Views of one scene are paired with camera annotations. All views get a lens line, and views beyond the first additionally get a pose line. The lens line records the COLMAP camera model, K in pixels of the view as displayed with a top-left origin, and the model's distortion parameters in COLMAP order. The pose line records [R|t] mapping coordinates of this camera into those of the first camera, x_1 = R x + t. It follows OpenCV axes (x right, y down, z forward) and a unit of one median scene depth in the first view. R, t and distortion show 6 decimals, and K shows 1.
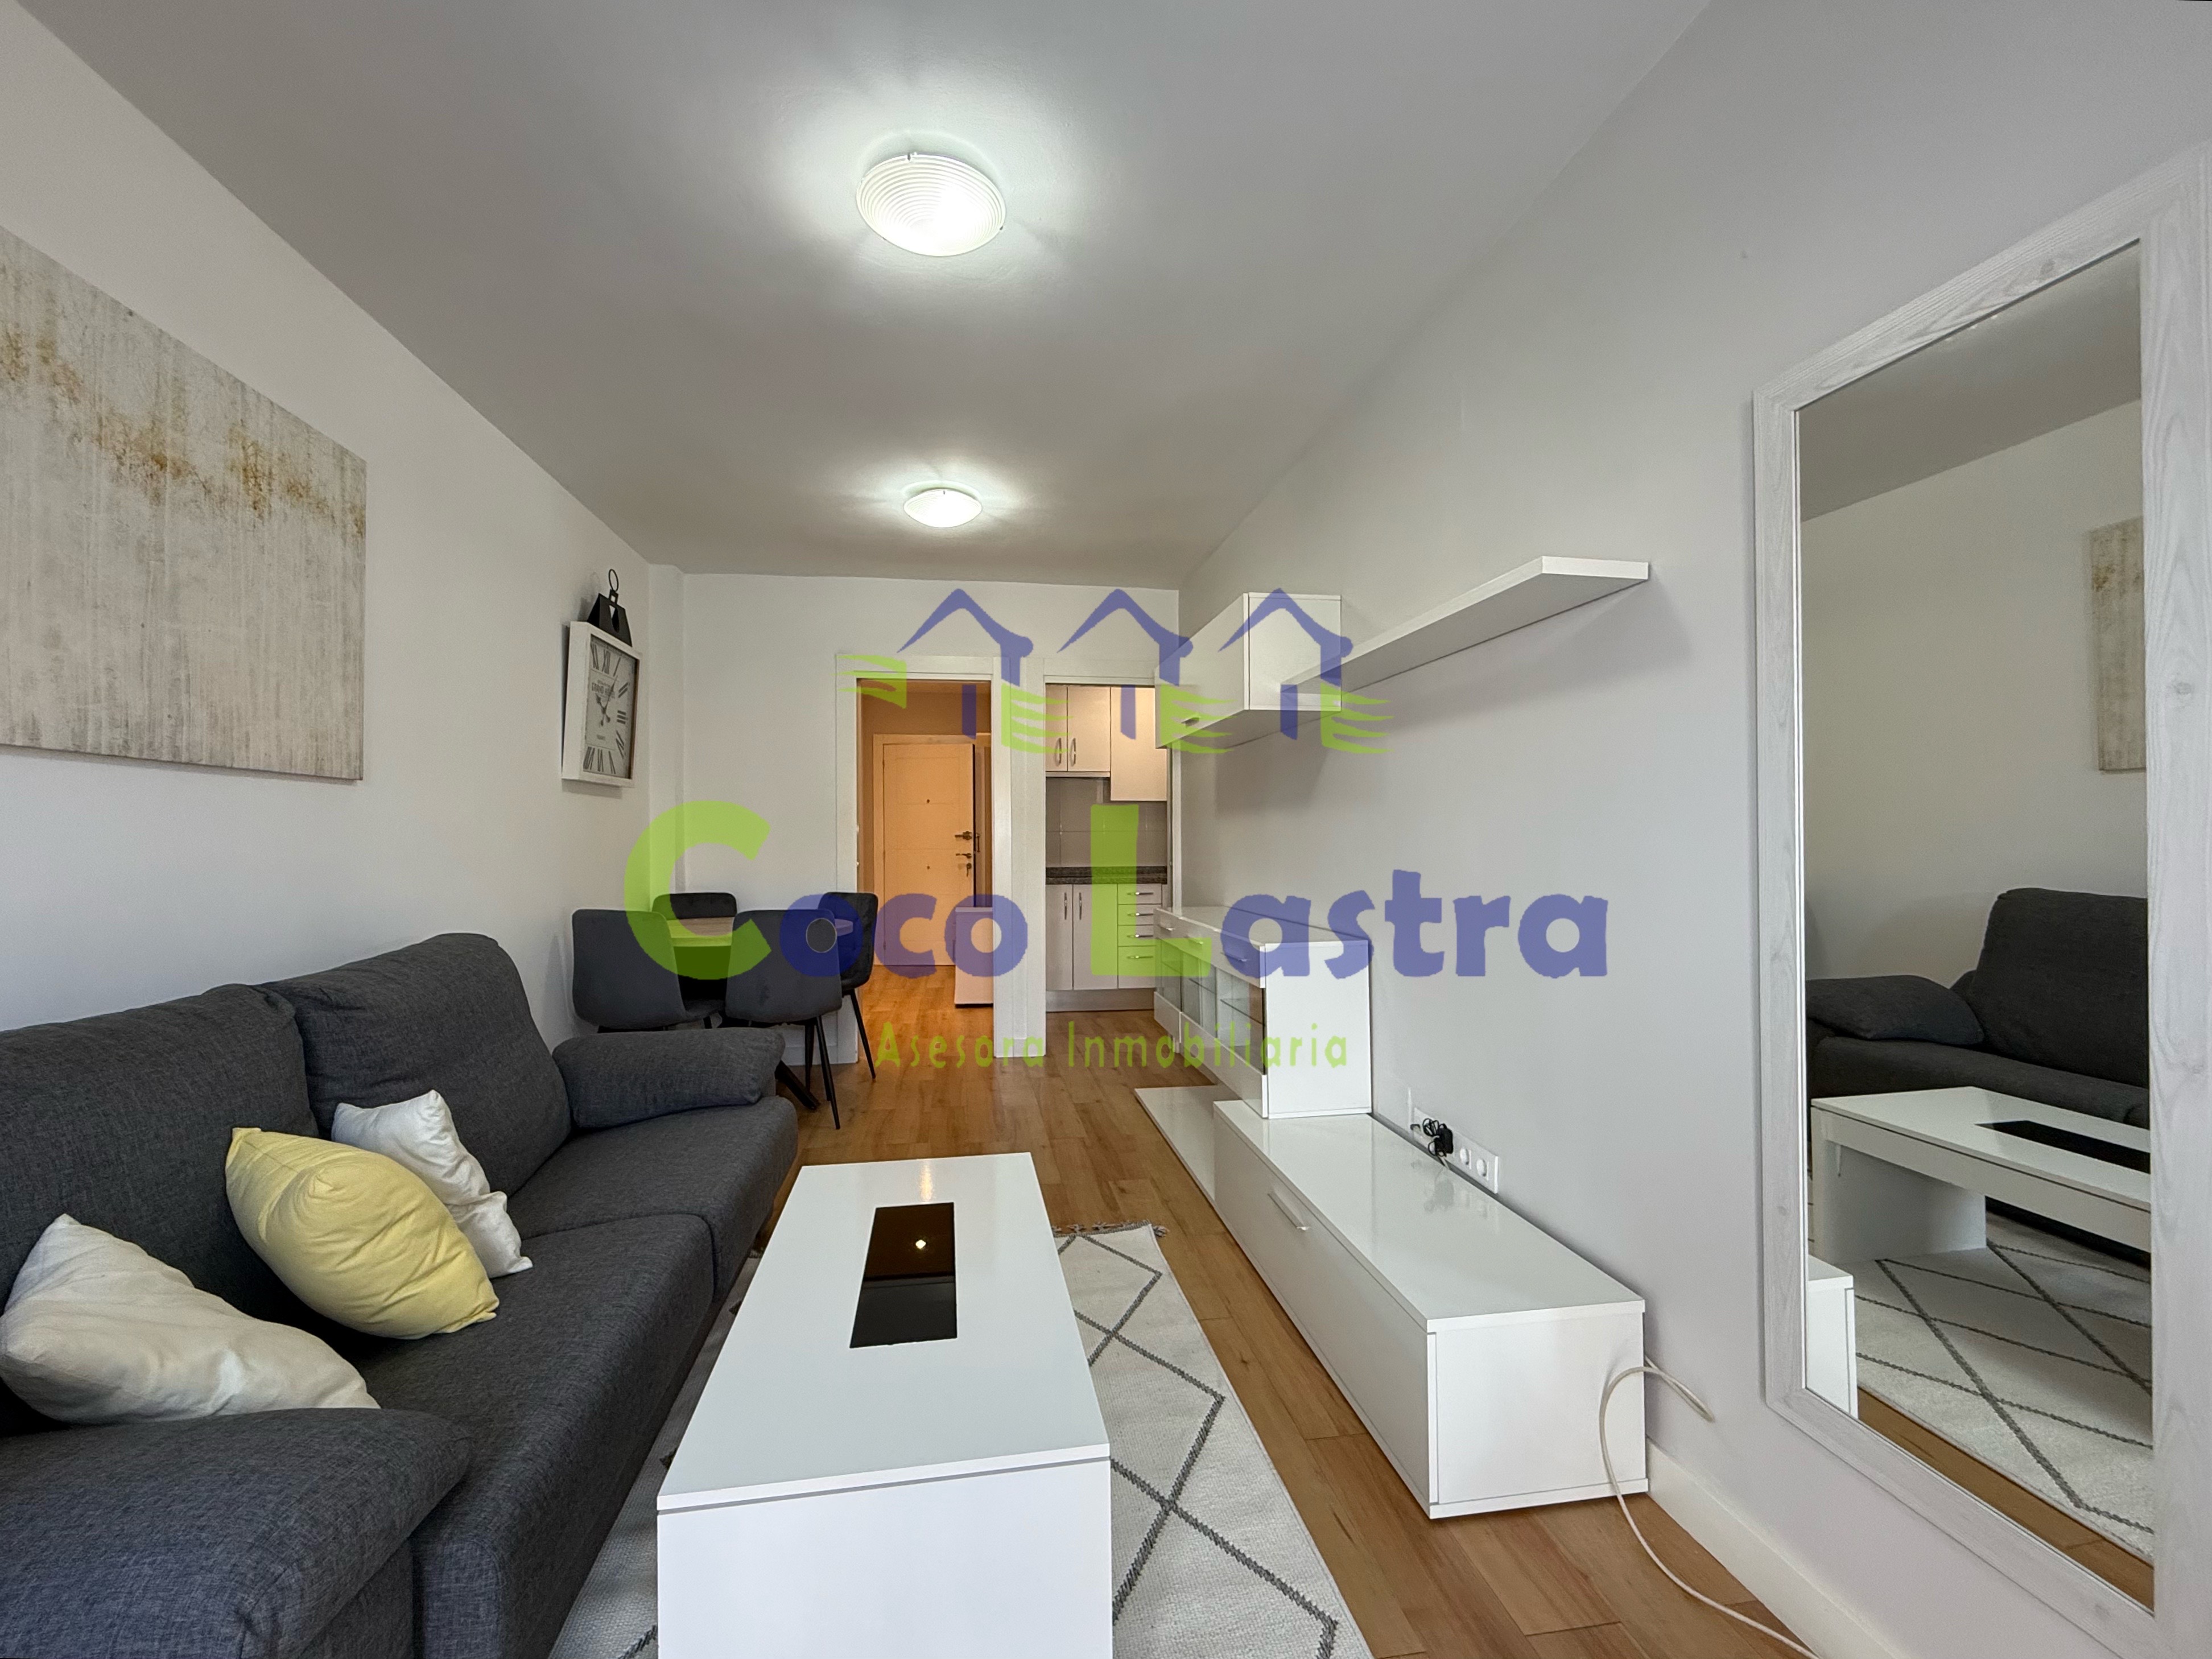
lens RADIAL K [[910.7, 0, 1094.7], [0, 910.7, 832.0], [0, 0, 1]] dist [-0.001867, 0.000170]
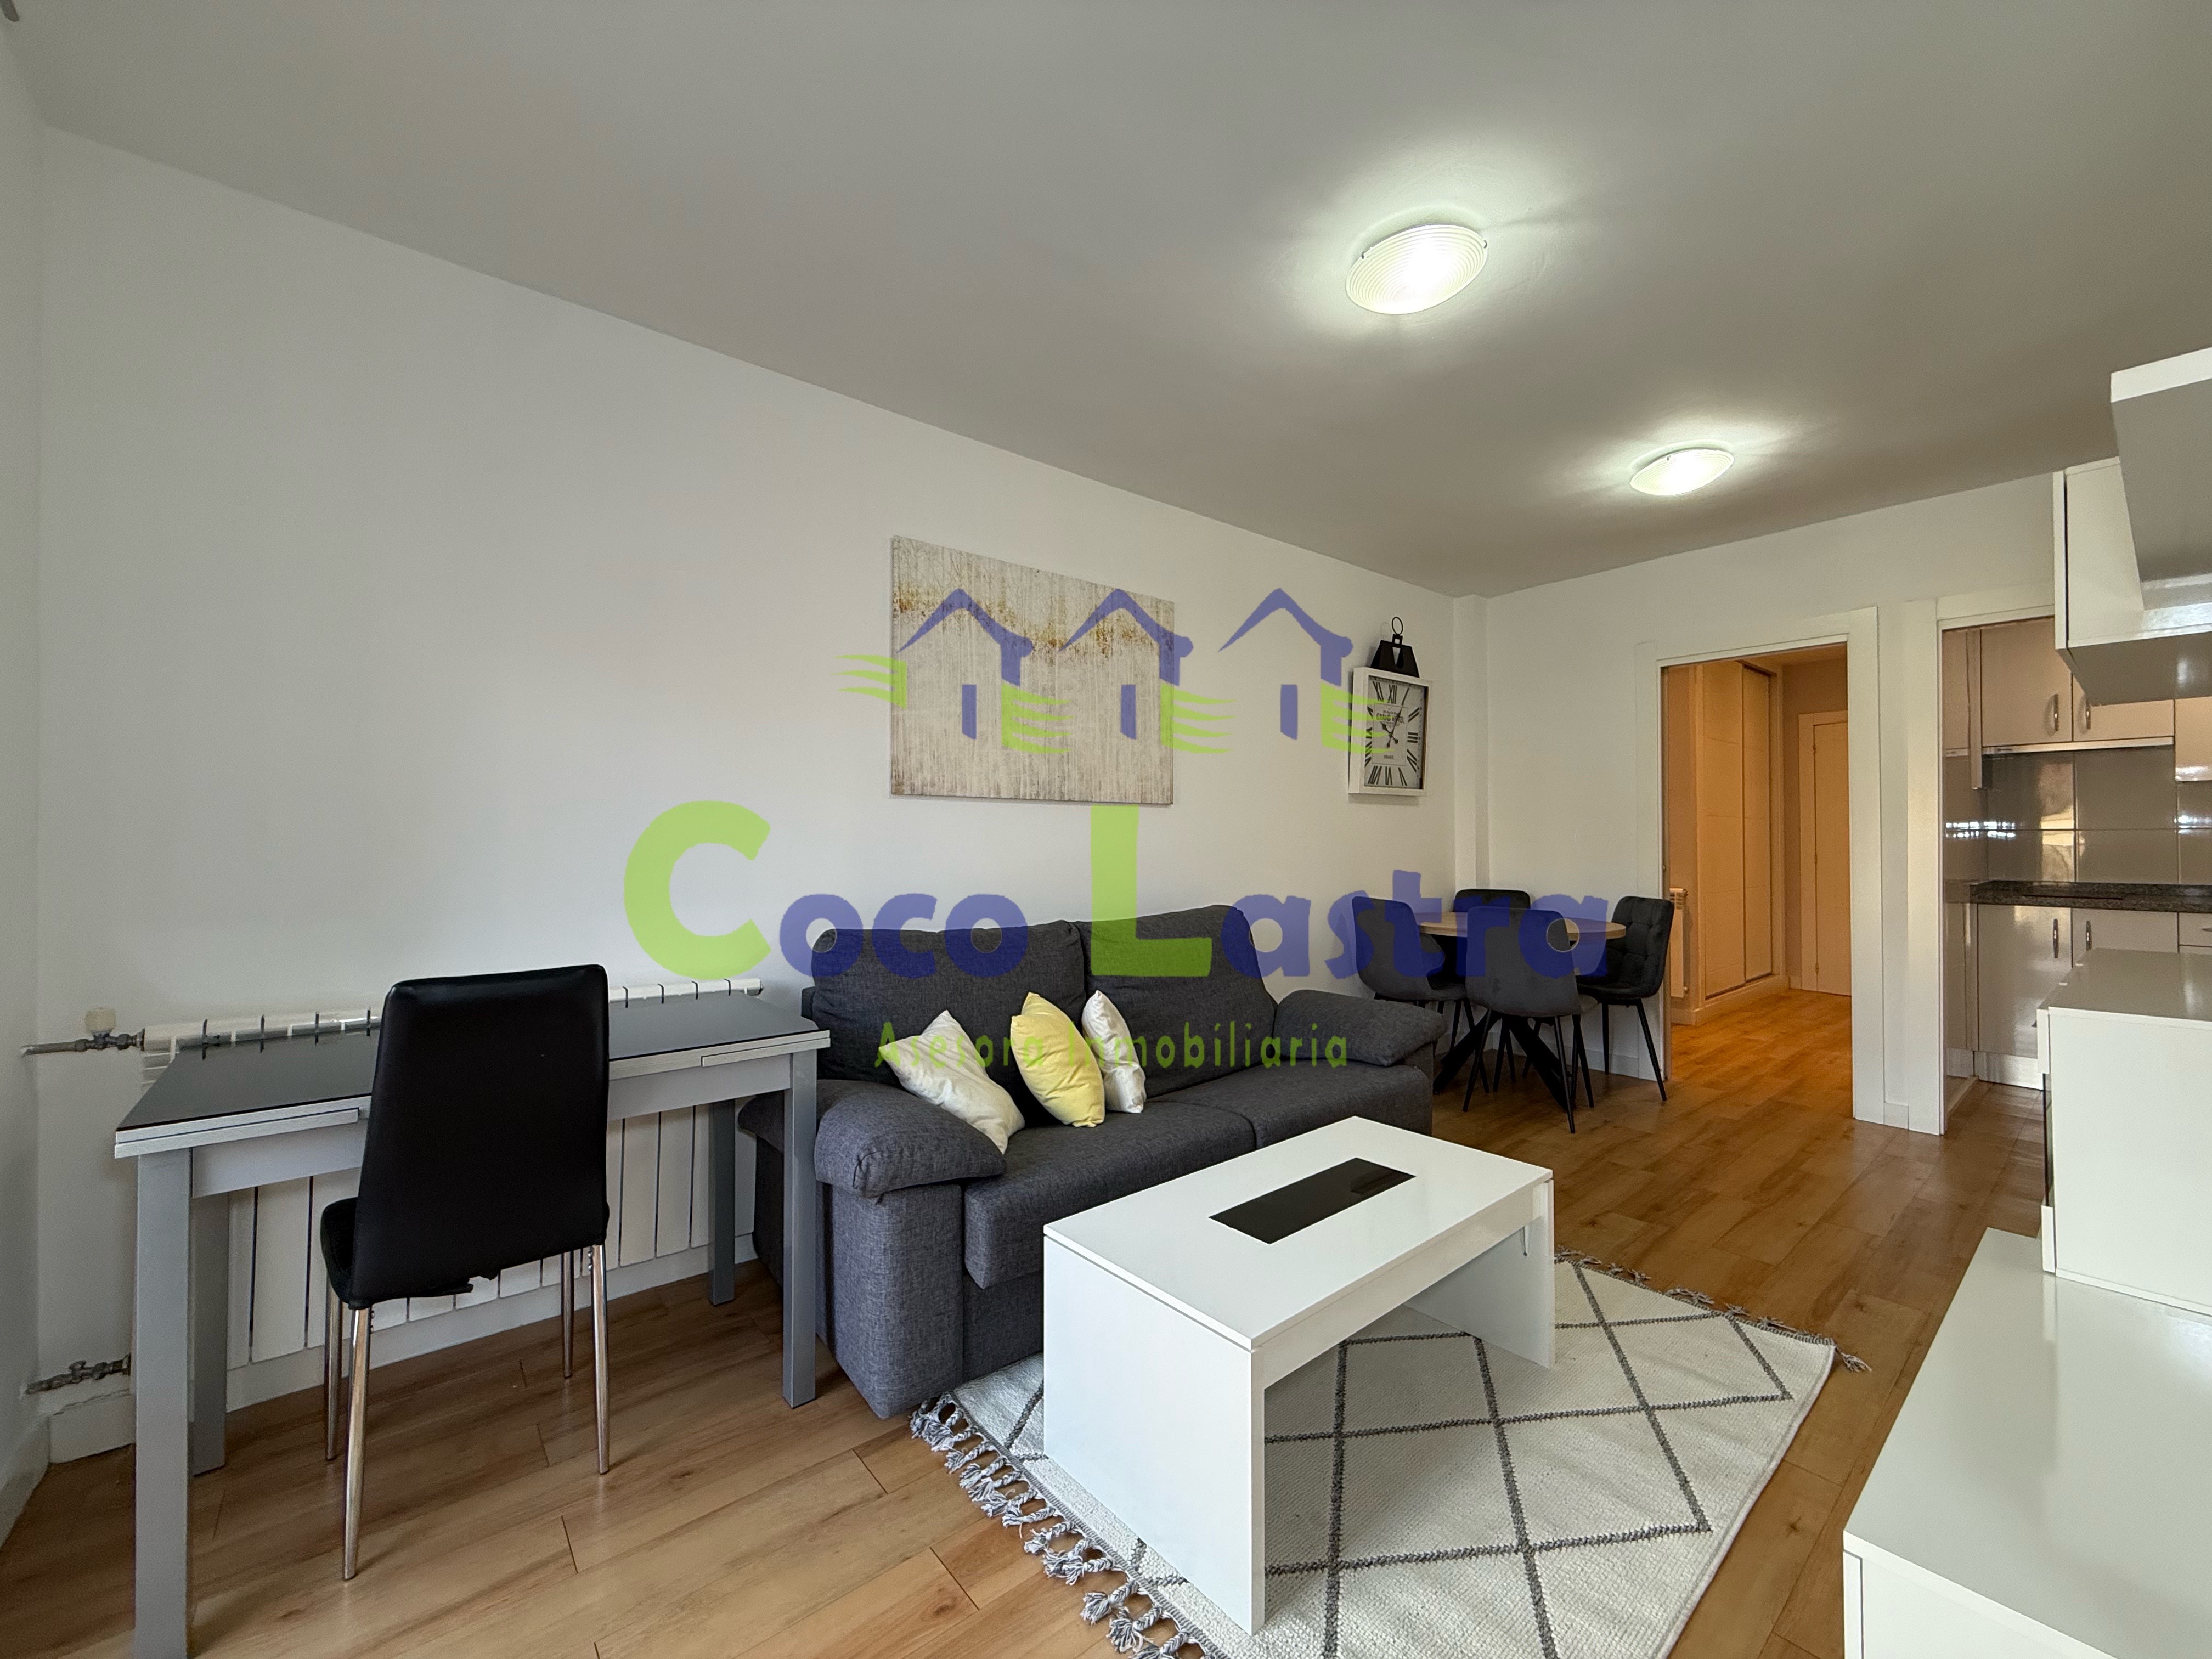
lens RADIAL K [[877.4, 0, 1095.7], [0, 877.4, 832.5], [0, 0, 1]] dist [-0.001902, 0.000112]
pose [[0.510542, -0.002923, -0.859848, 0.506625], [0.005334, 0.999986, -0.000233, -0.008701], [0.859836, -0.004467, 0.510550, 0.117439]]
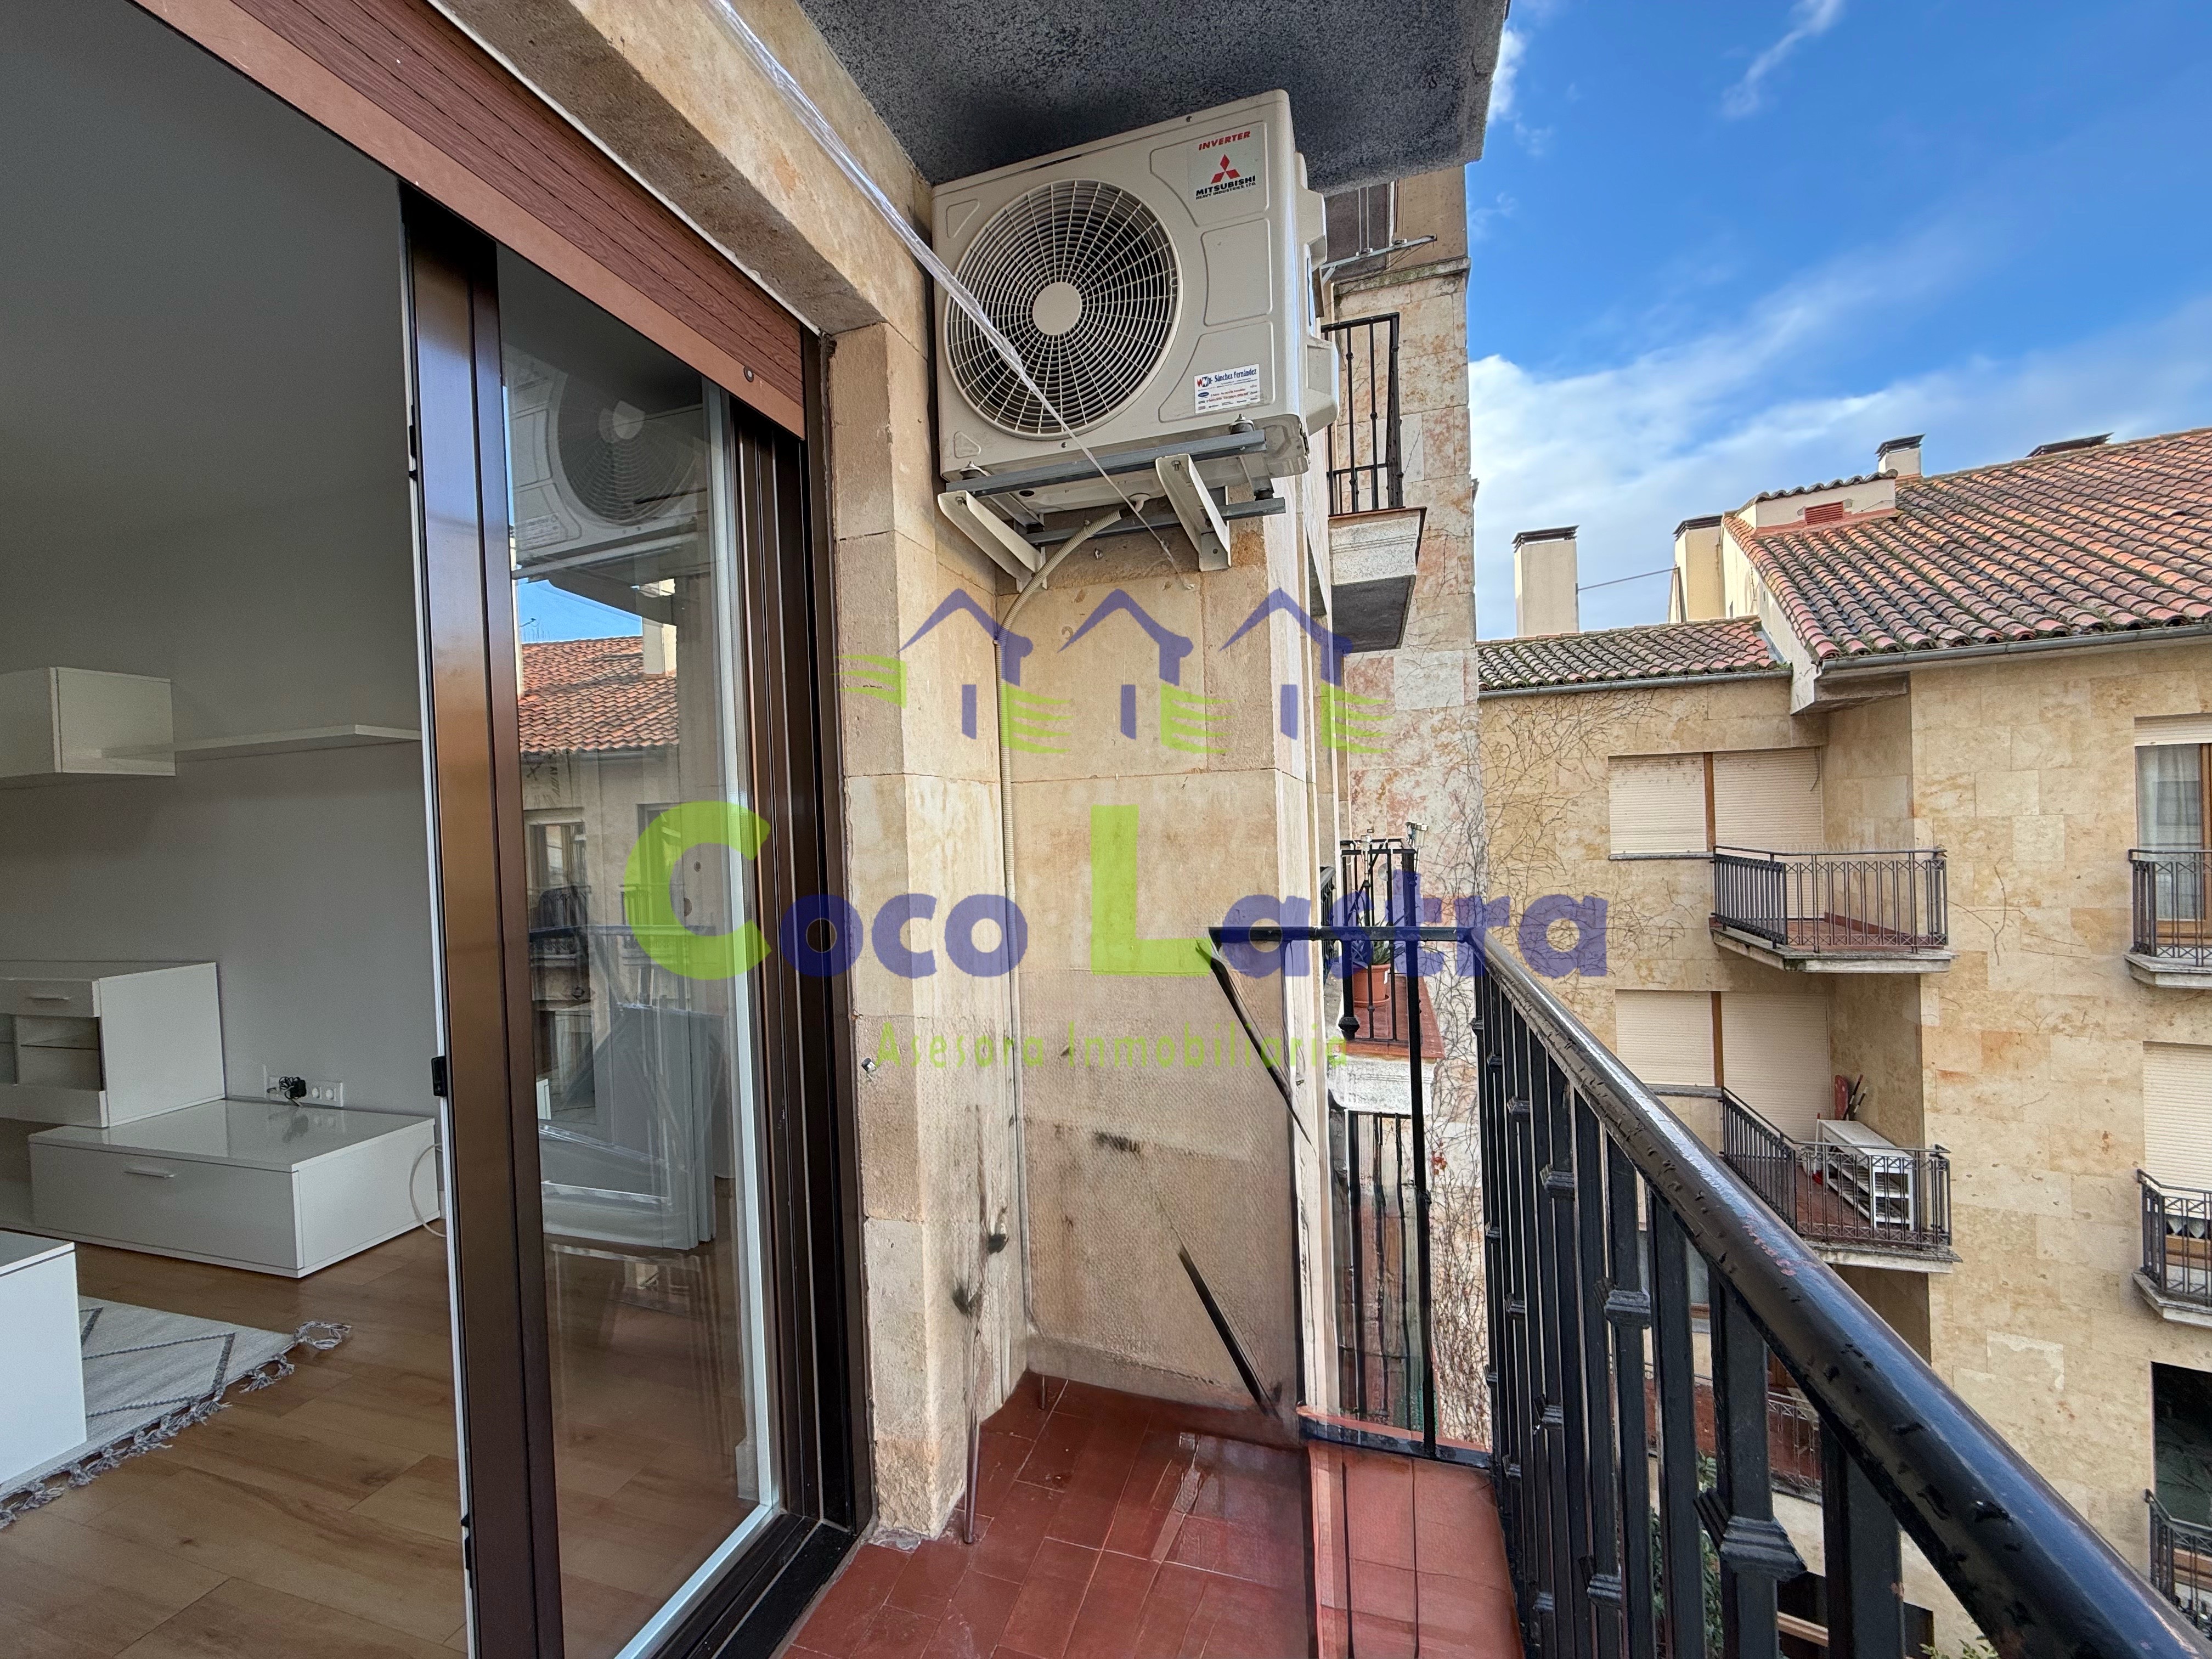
lens RADIAL K [[877.4, 0, 1095.7], [0, 877.4, 832.5], [0, 0, 1]] dist [-0.001902, 0.000112]
pose [[0.433316, -0.020820, 0.901002, -0.353041], [0.033861, 0.999403, 0.006809, -0.038023], [-0.900606, 0.027558, 0.433762, -0.853829]]
